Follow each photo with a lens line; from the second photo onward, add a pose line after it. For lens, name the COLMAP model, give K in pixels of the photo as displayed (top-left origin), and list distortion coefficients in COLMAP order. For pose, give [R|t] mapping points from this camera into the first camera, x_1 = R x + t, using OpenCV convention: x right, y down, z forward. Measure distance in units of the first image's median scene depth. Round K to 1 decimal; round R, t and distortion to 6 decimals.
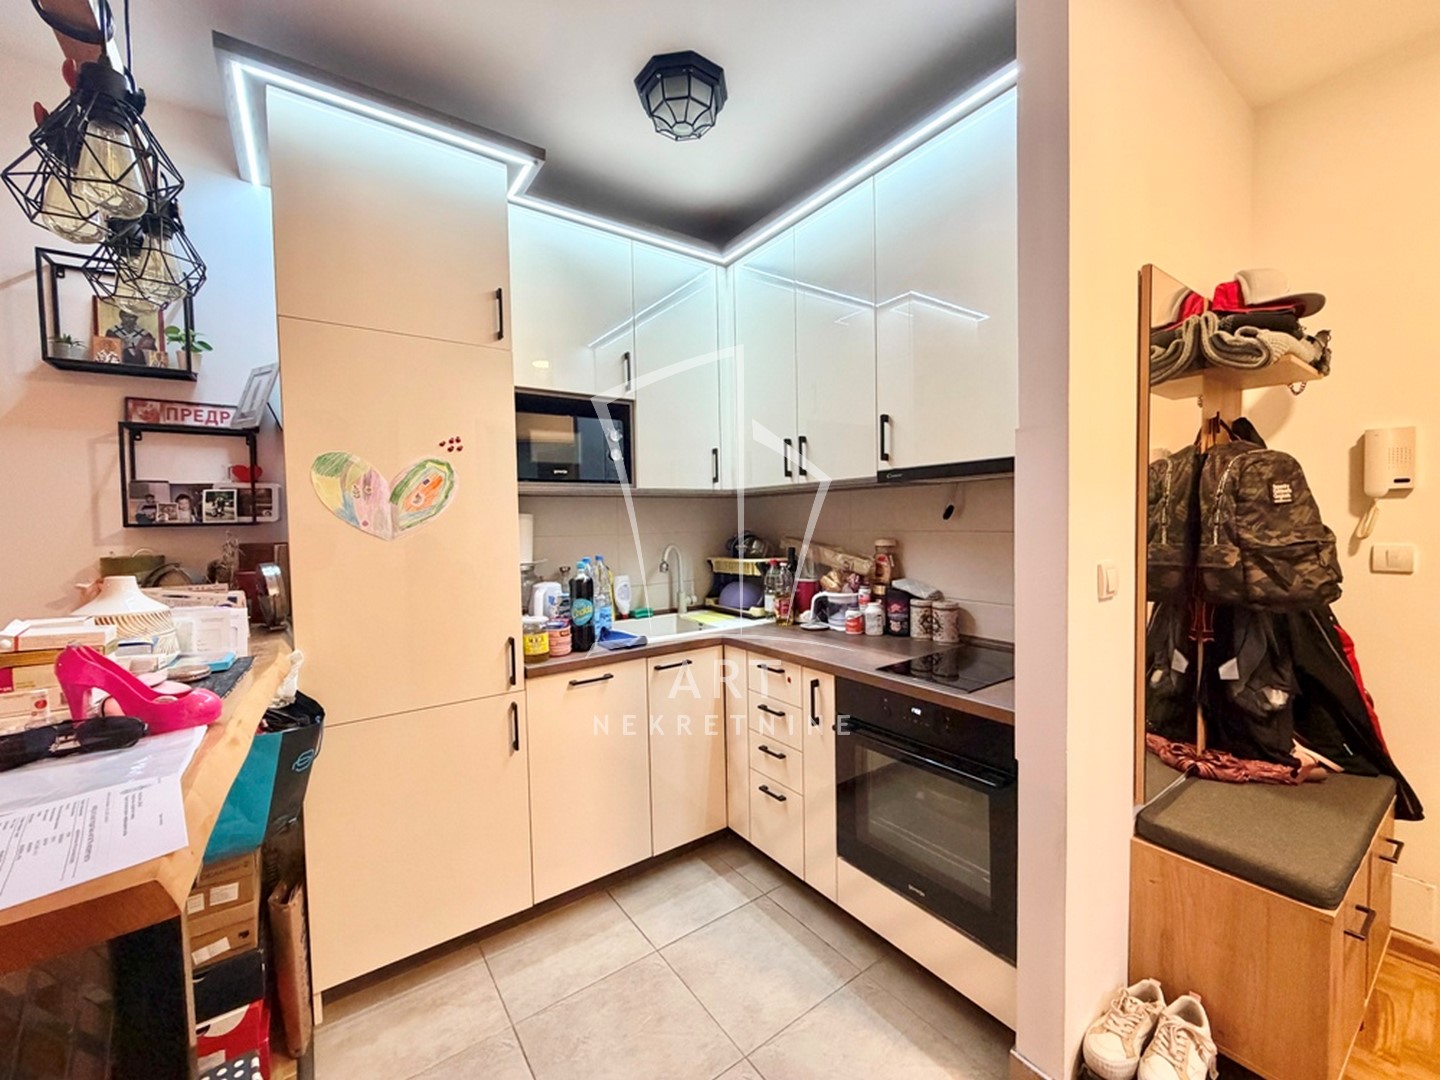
lens RADIAL K [[571.5, 0, 714.6], [0, 571.5, 543.2], [0, 0, 1]] dist [-0.001008, -0.000130]
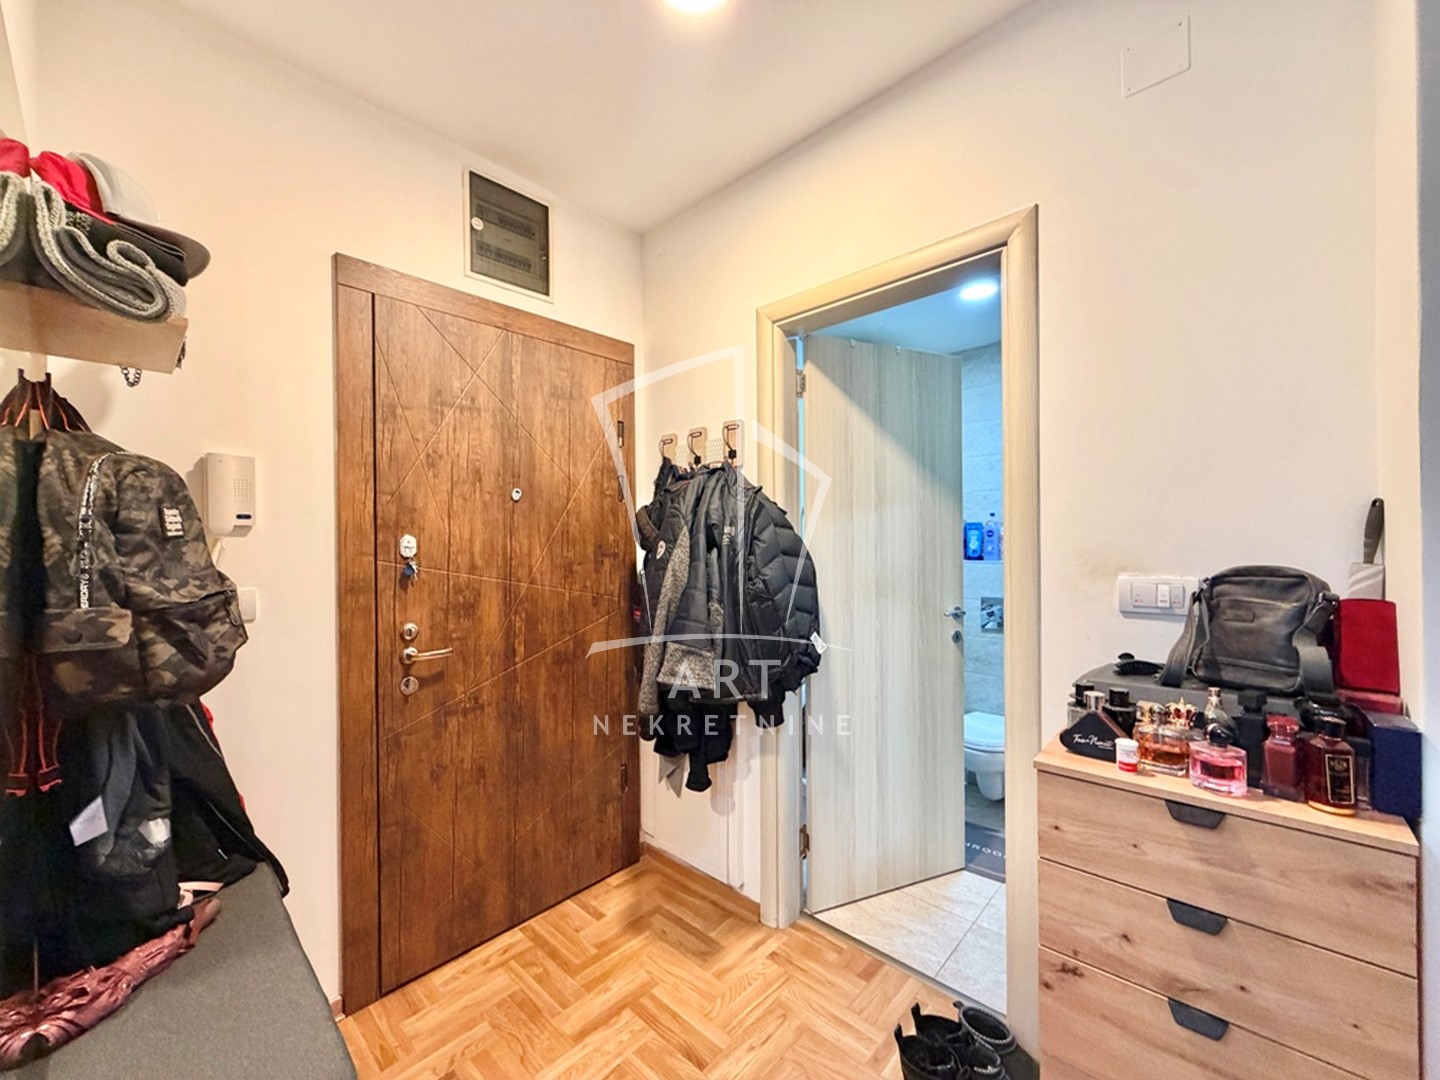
lens RADIAL K [[571.5, 0, 719.0], [0, 571.5, 543.0], [0, 0, 1]] dist [-0.001008, -0.000130]
pose [[-0.200066, 0.022409, 0.979526, 0.214301], [0.054832, 0.998428, -0.011643, -0.020612], [-0.978247, 0.051380, -0.200981, 0.509209]]
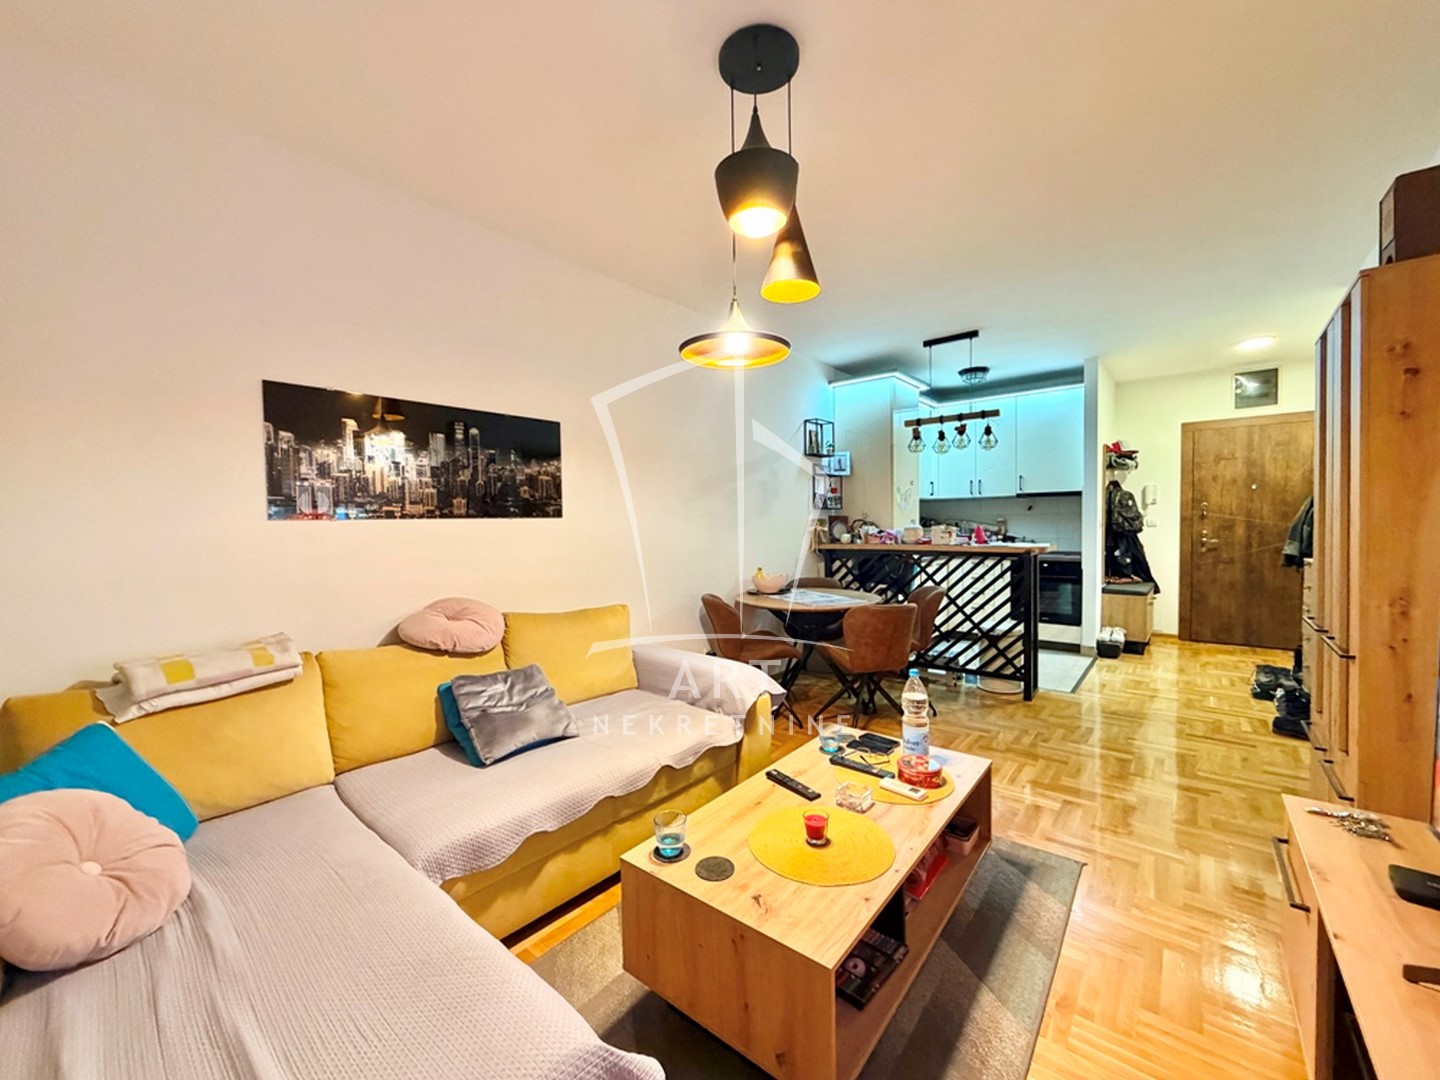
lens RADIAL K [[571.5, 0, 713.6], [0, 571.5, 543.3], [0, 0, 1]] dist [-0.001008, -0.000130]
pose [[0.967891, -0.002343, 0.251359, -2.541029], [0.004394, 0.999961, -0.007601, 0.190009], [-0.251331, 0.008462, 0.967864, -1.894969]]
